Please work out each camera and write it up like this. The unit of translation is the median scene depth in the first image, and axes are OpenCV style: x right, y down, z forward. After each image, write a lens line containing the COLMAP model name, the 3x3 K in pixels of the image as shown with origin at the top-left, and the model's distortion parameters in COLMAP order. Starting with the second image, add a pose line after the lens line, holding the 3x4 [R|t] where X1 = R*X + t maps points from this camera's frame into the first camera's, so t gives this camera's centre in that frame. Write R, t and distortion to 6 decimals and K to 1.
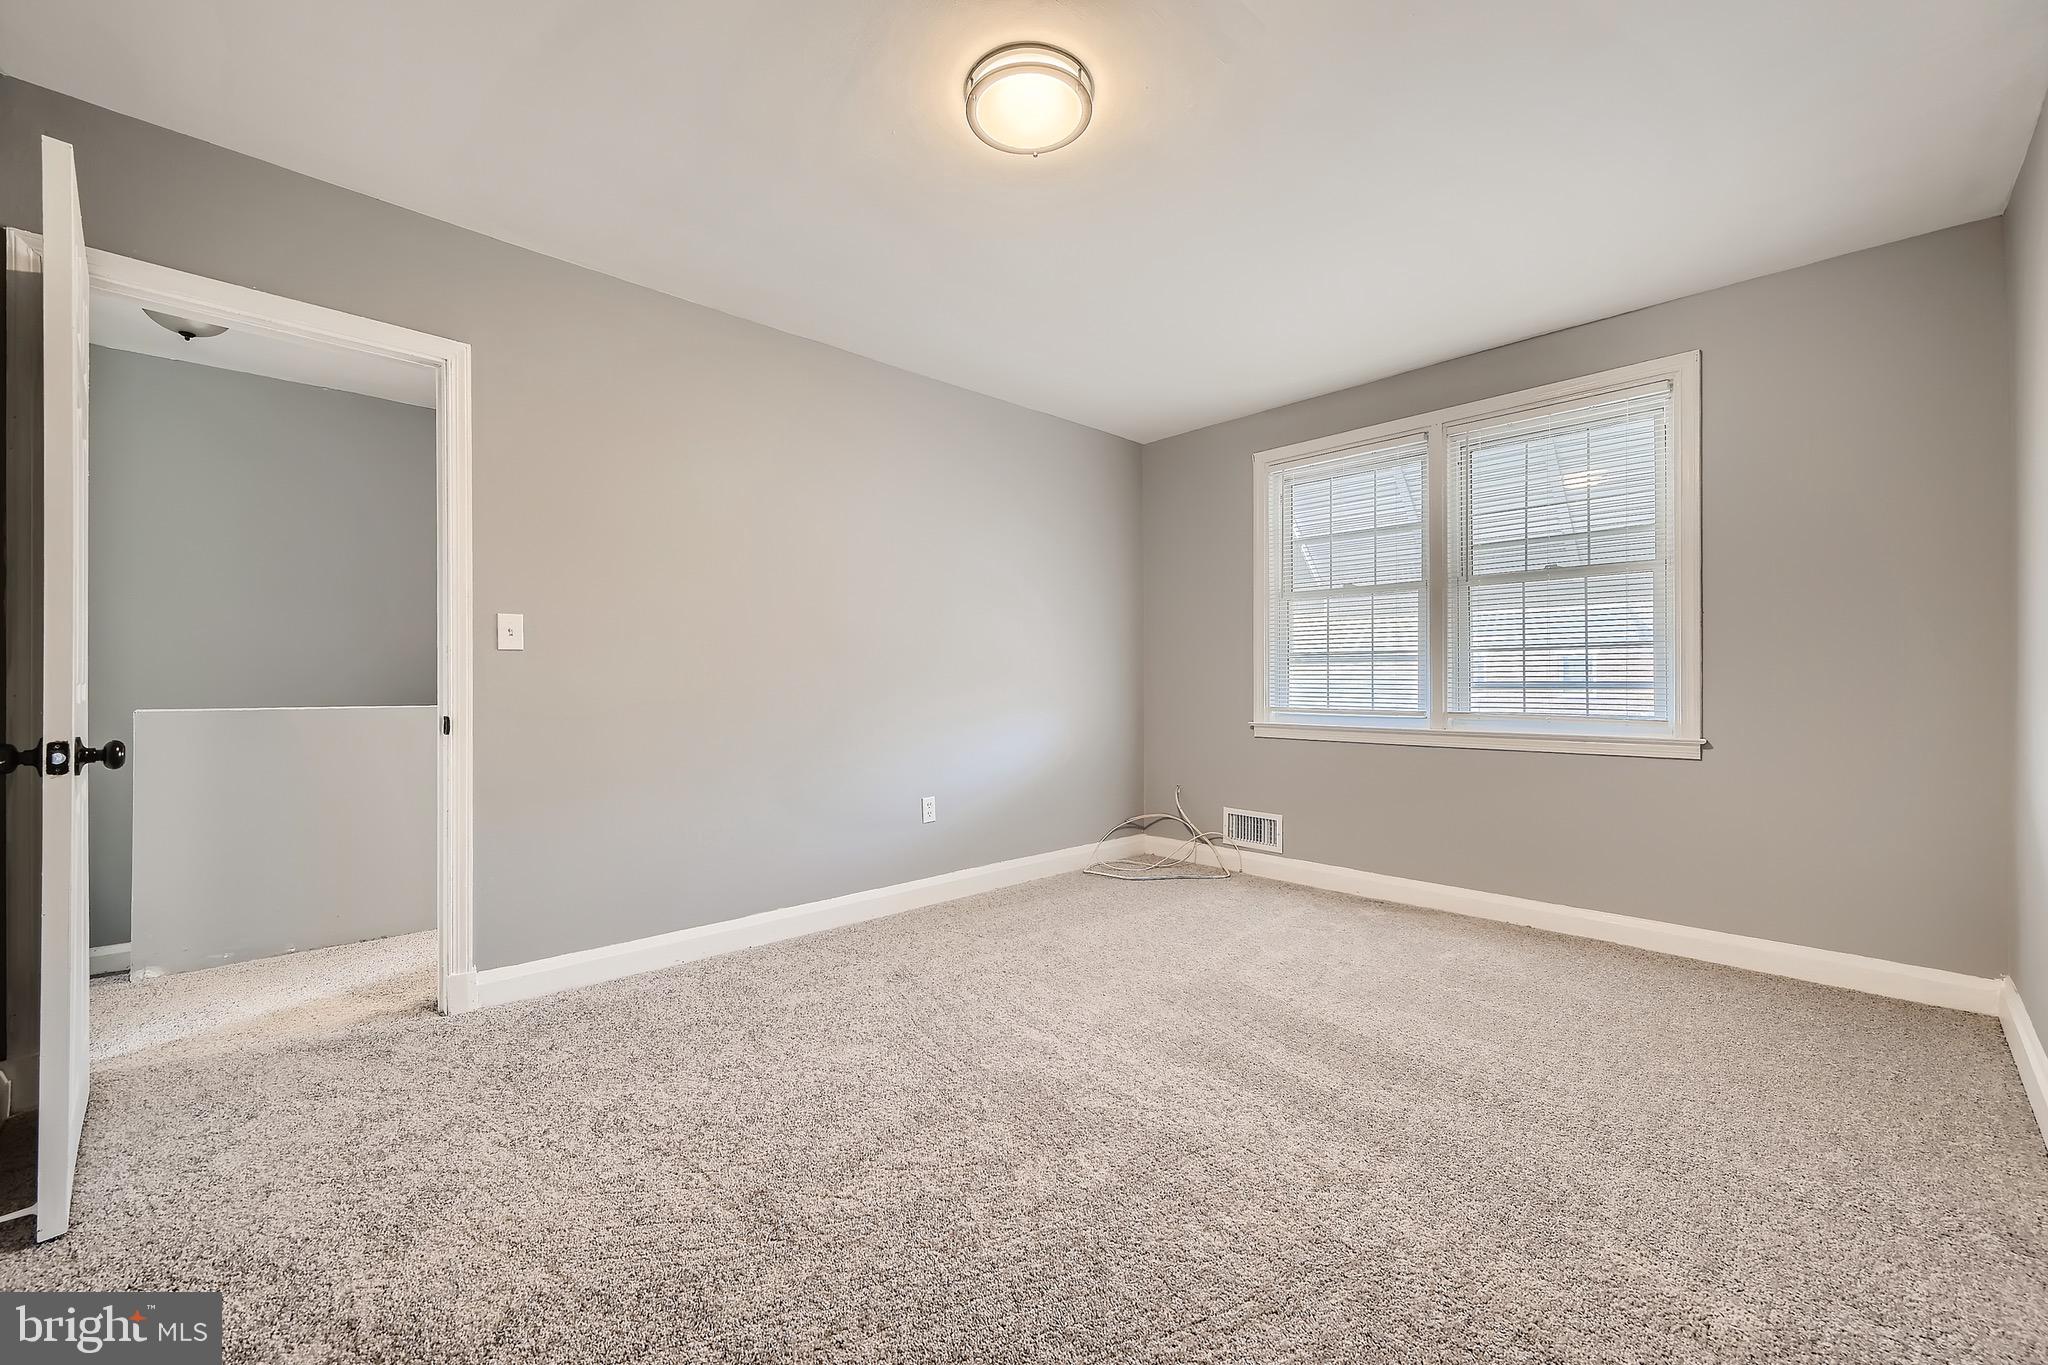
lens RADIAL K [[827.1, 0, 1024.0], [0, 827.1, 682.5], [0, 0, 1]] dist [-0.002896, -0.000053]
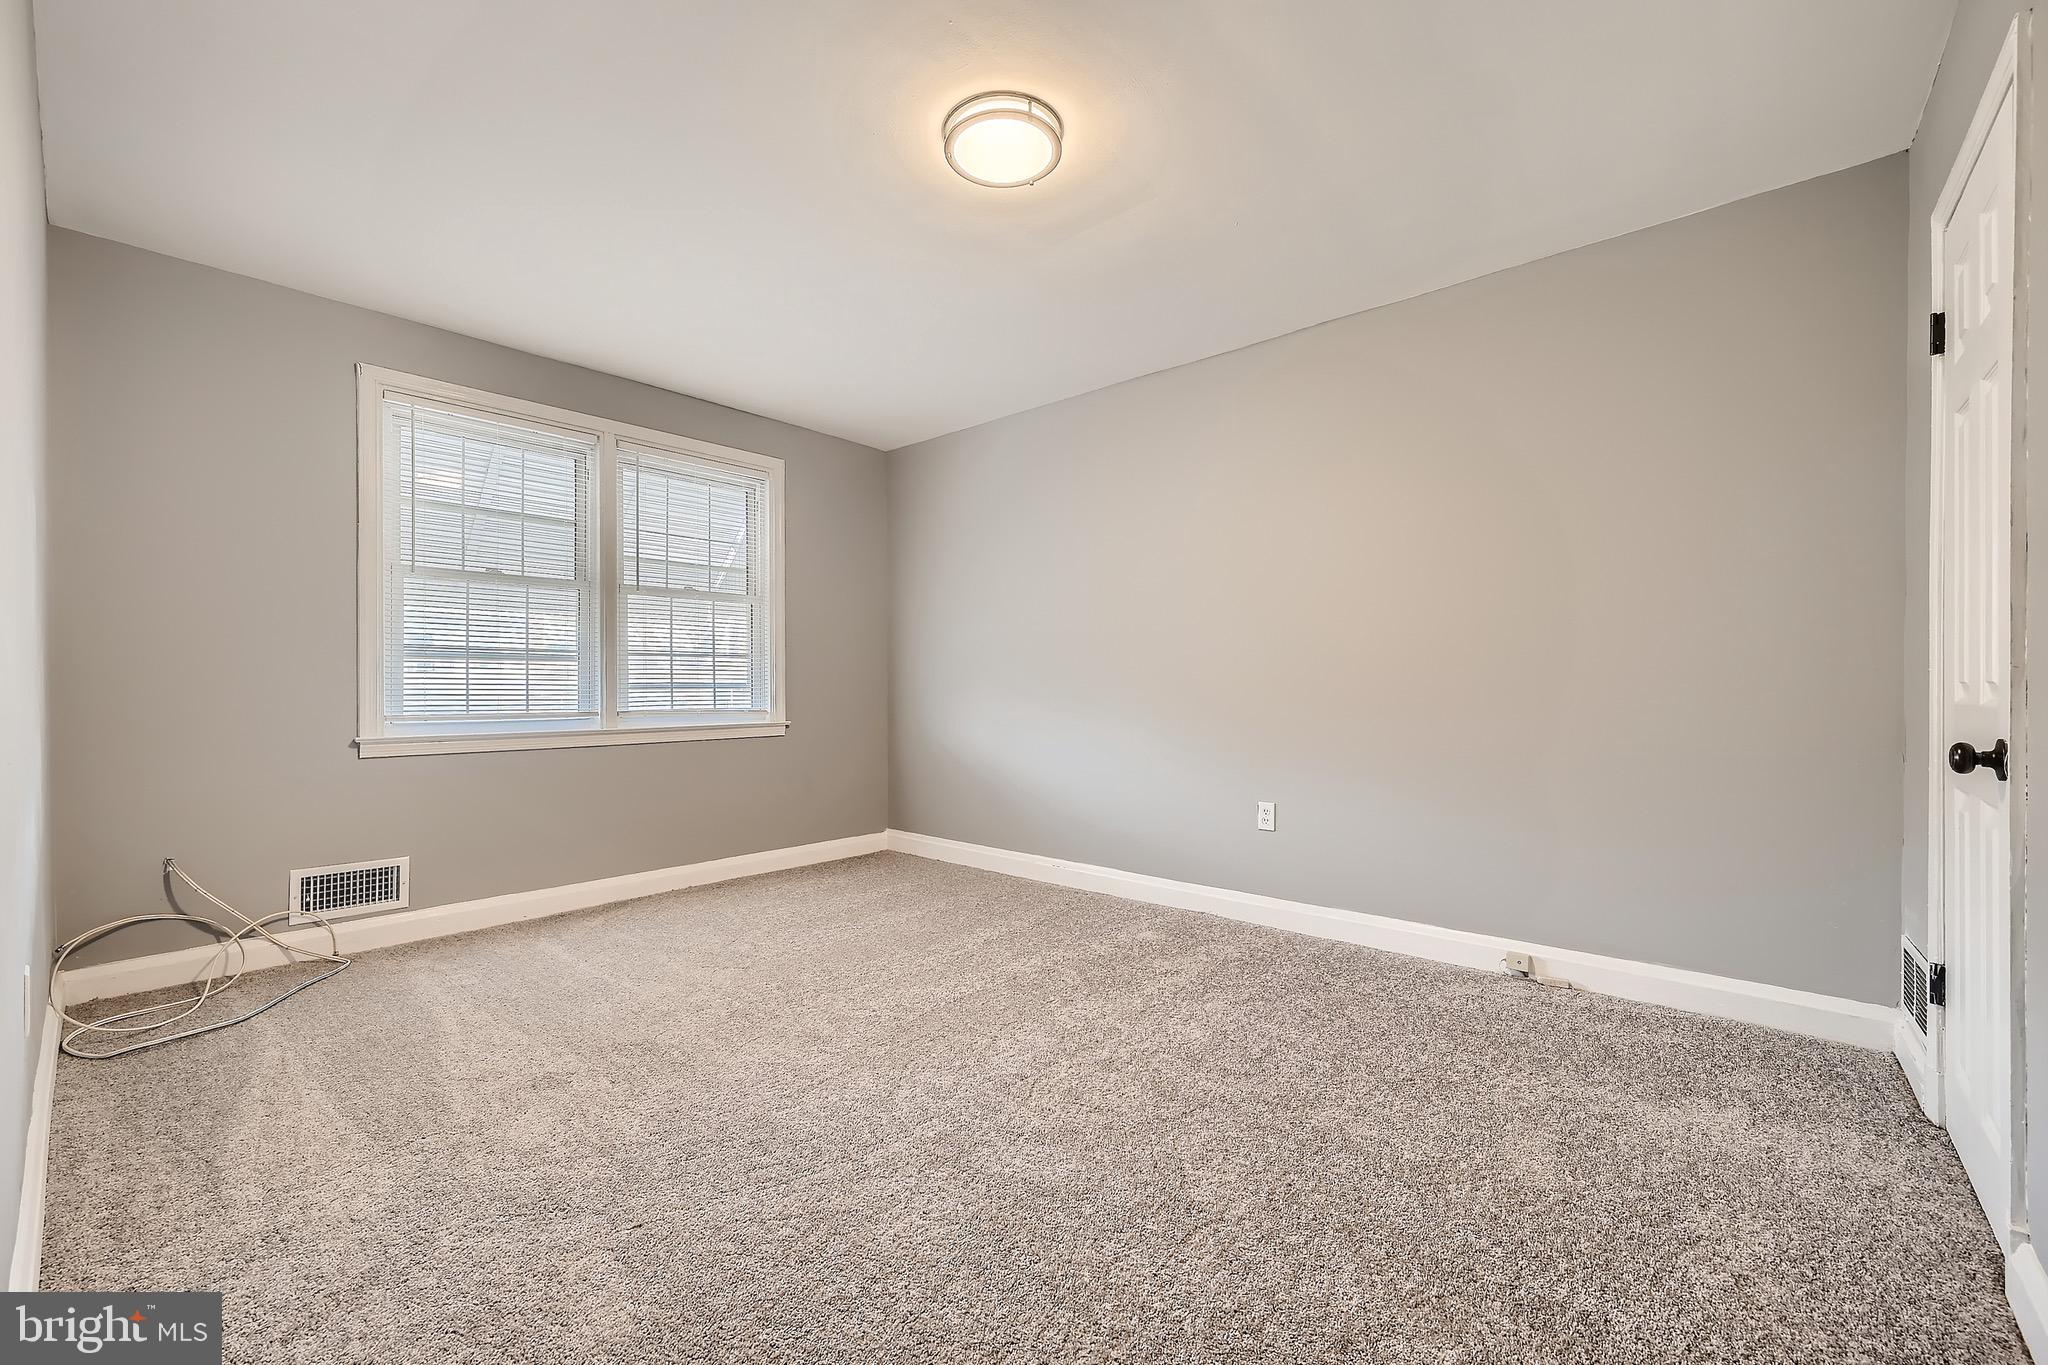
lens RADIAL K [[827.1, 0, 1024.0], [0, 827.1, 682.5], [0, 0, 1]] dist [-0.002896, -0.000053]
pose [[-0.113474, 0.000378, 0.993541, -0.575738], [-0.004401, 0.999990, -0.000883, -0.002344], [-0.993531, -0.004473, -0.113472, 0.593913]]
